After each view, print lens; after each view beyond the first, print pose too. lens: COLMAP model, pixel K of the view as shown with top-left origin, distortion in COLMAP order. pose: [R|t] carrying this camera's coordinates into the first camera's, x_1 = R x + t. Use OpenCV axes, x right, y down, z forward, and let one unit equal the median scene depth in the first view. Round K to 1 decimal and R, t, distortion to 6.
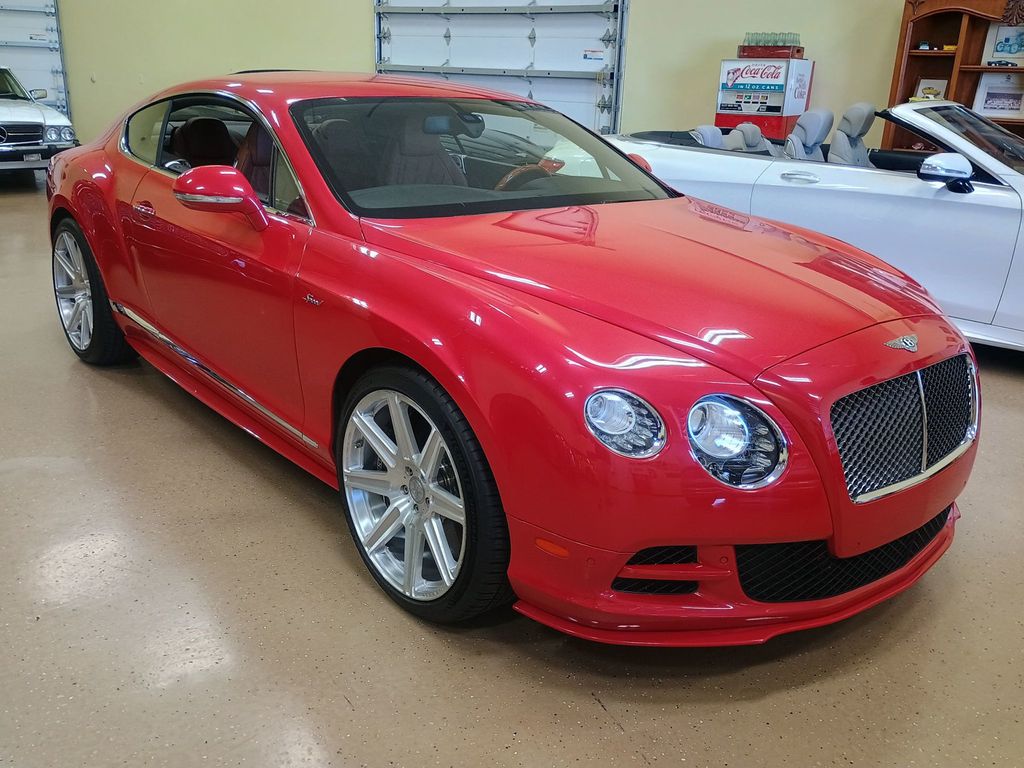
lens RADIAL K [[895.7, 0, 508.6], [0, 895.7, 380.1], [0, 0, 1]] dist [0.068993, -0.083020]
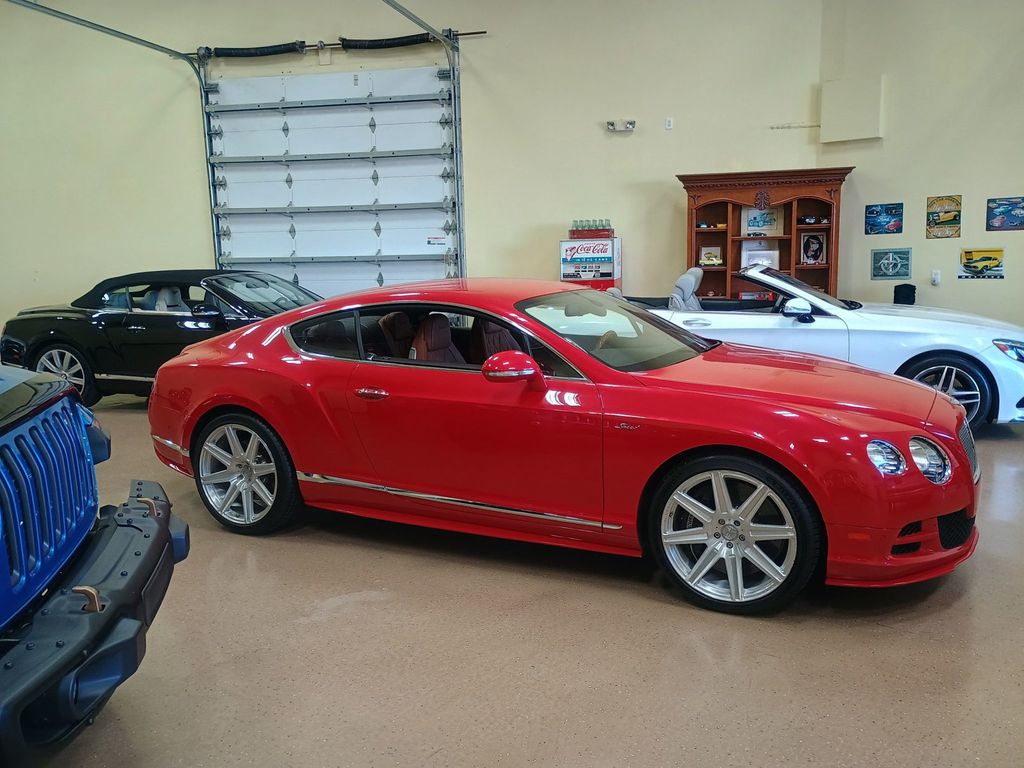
lens RADIAL K [[895.7, 0, 508.6], [0, 895.7, 380.1], [0, 0, 1]] dist [0.068993, -0.083020]
pose [[0.925180, -0.115010, 0.361684, -0.333051], [0.174644, 0.975101, -0.136668, 0.002926], [-0.336961, 0.189608, 0.922229, -0.128251]]
